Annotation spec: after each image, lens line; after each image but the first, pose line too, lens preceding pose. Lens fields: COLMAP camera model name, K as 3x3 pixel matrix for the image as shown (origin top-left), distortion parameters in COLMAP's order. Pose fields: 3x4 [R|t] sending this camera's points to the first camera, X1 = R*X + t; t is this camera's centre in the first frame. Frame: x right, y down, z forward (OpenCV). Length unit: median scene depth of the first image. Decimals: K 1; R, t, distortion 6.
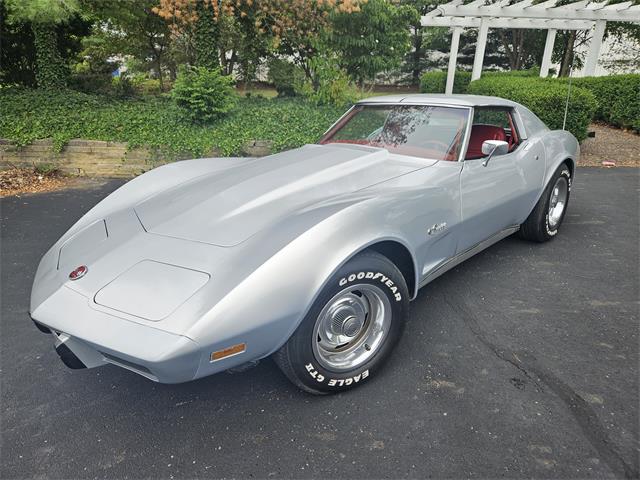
lens RADIAL K [[428.8, 0, 313.9], [0, 428.8, 236.6], [0, 0, 1]] dist [0.070738, -0.057963]
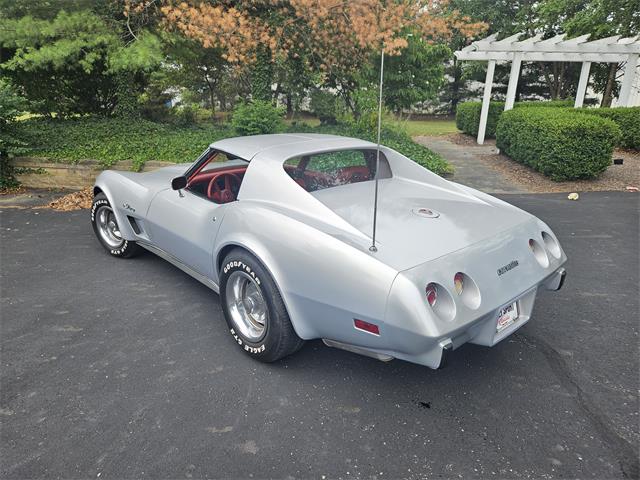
lens RADIAL K [[428.8, 0, 312.3], [0, 428.8, 241.4], [0, 0, 1]] dist [0.070738, -0.057963]
pose [[0.995953, 0.026979, -0.085732, -0.005356], [-0.031167, 0.998366, -0.047898, 0.035751], [0.084300, 0.050376, 0.995166, -0.113530]]
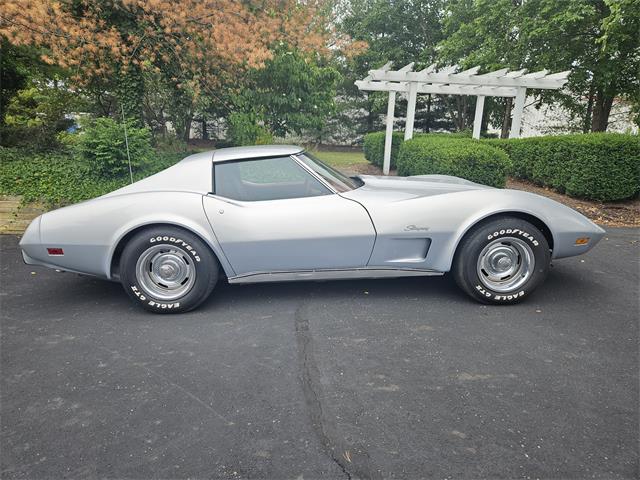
lens RADIAL K [[428.8, 0, 314.7], [0, 428.8, 237.2], [0, 0, 1]] dist [0.070738, -0.057963]
pose [[0.997456, -0.000557, 0.071277, 0.116054], [0.009642, 0.991833, -0.127180, -0.006859], [-0.070624, 0.127544, 0.989315, 0.052419]]
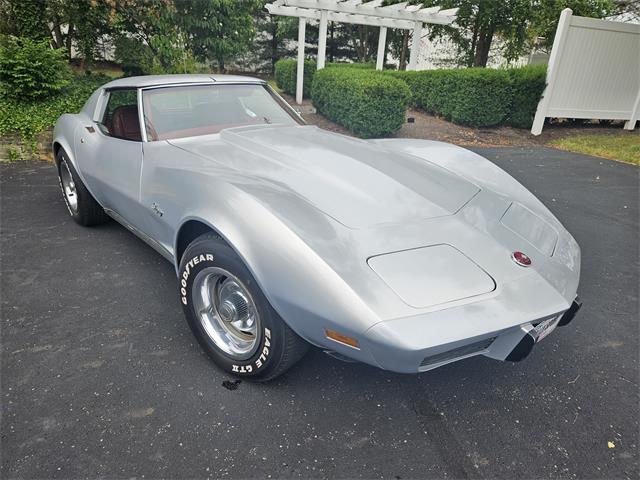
lens RADIAL K [[428.8, 0, 318.9], [0, 428.8, 244.6], [0, 0, 1]] dist [0.070738, -0.057963]
pose [[0.954493, -0.074800, 0.288702, 0.032802], [0.063129, 0.996775, 0.049542, 0.034593], [-0.291476, -0.029062, 0.956136, -0.070768]]
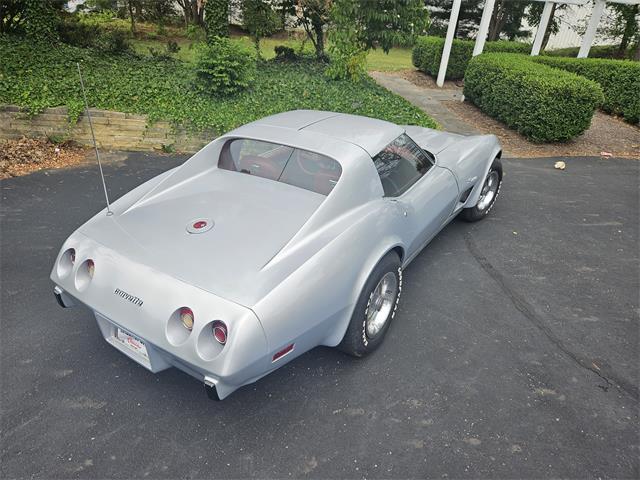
lens RADIAL K [[428.8, 0, 312.2], [0, 428.8, 245.3], [0, 0, 1]] dist [0.070738, -0.057963]
pose [[0.995224, 0.015061, 0.096448, -0.146818], [-0.027726, 0.990947, 0.131357, -0.064166], [-0.093596, -0.133404, 0.986632, -0.027617]]
